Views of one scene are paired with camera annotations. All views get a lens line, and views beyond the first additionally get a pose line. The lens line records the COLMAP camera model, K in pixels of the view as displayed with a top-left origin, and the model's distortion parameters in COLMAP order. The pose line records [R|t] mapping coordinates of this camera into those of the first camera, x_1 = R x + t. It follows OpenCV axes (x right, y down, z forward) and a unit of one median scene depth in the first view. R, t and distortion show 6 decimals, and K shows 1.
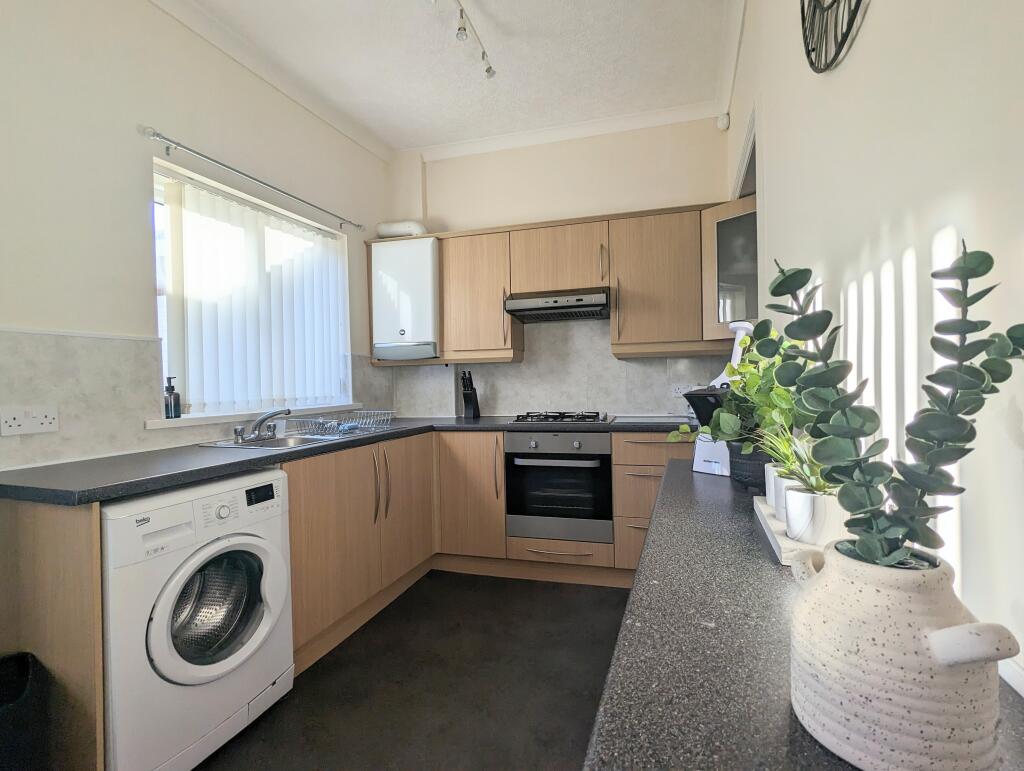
lens RADIAL K [[483.3, 0, 509.5], [0, 483.3, 386.3], [0, 0, 1]] dist [-0.000554, 0.000061]
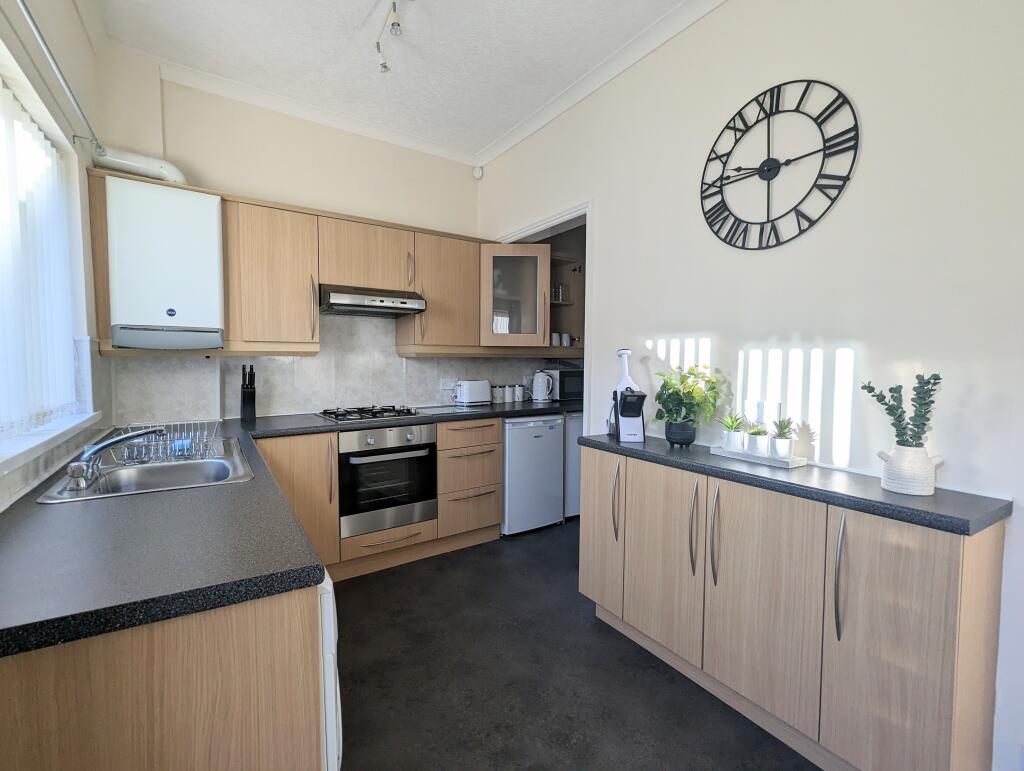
lens RADIAL K [[483.3, 0, 508.1], [0, 483.3, 385.7], [0, 0, 1]] dist [-0.000554, 0.000061]
pose [[0.614070, -0.021944, 0.788946, -0.533816], [-0.007608, 0.999402, 0.033720, -0.030819], [-0.789215, -0.026709, 0.613536, 0.143106]]
